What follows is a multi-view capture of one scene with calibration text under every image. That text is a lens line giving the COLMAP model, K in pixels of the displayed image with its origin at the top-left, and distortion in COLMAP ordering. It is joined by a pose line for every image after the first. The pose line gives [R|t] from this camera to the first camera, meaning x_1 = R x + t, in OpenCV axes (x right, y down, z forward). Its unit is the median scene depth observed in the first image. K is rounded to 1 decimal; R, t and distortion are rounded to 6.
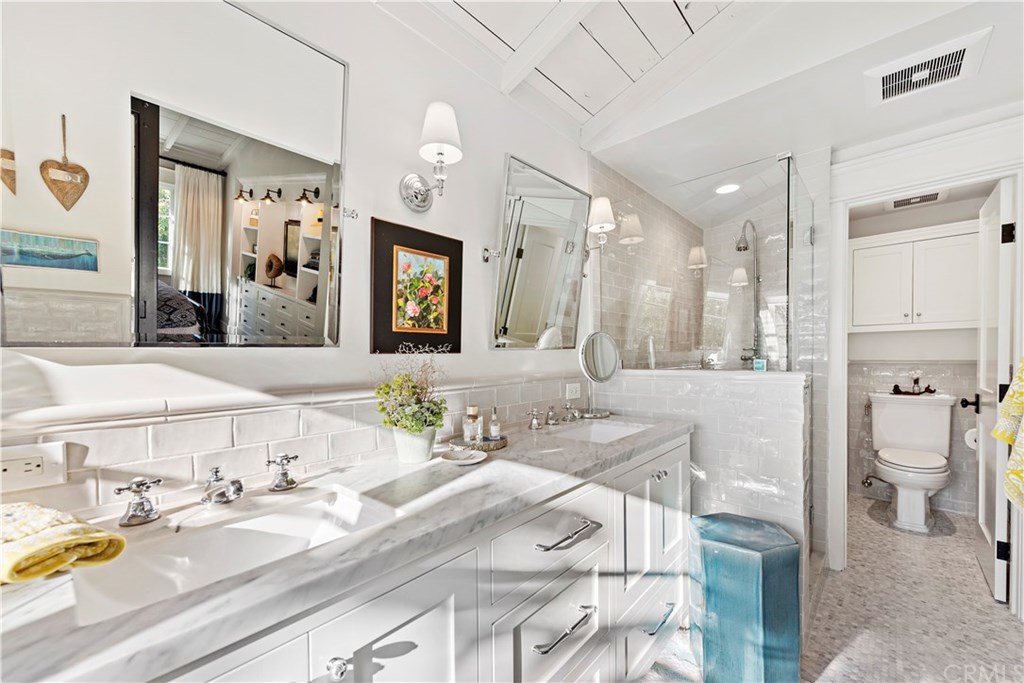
lens RADIAL K [[405.0, 0, 522.6], [0, 405.0, 346.5], [0, 0, 1]] dist [-0.001117, -0.000031]
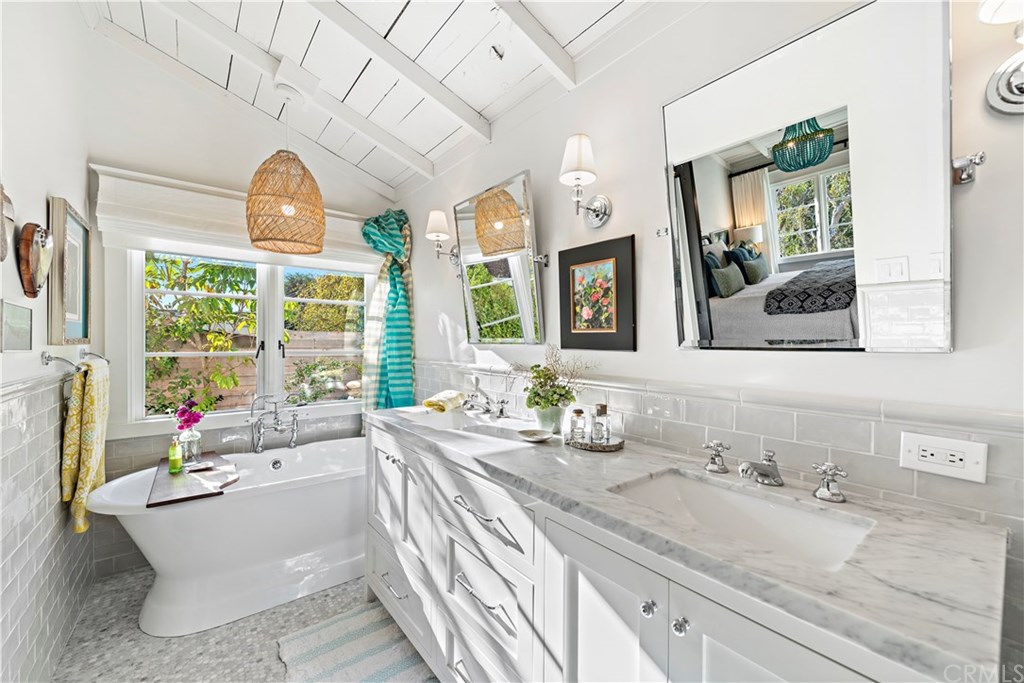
lens RADIAL K [[405.0, 0, 522.3], [0, 405.0, 336.6], [0, 0, 1]] dist [-0.001117, -0.000031]
pose [[-0.168460, -0.017014, -0.985562, 0.913125], [-0.008233, 0.999840, -0.015853, -0.002570], [0.985674, 0.005444, -0.168573, 0.995080]]
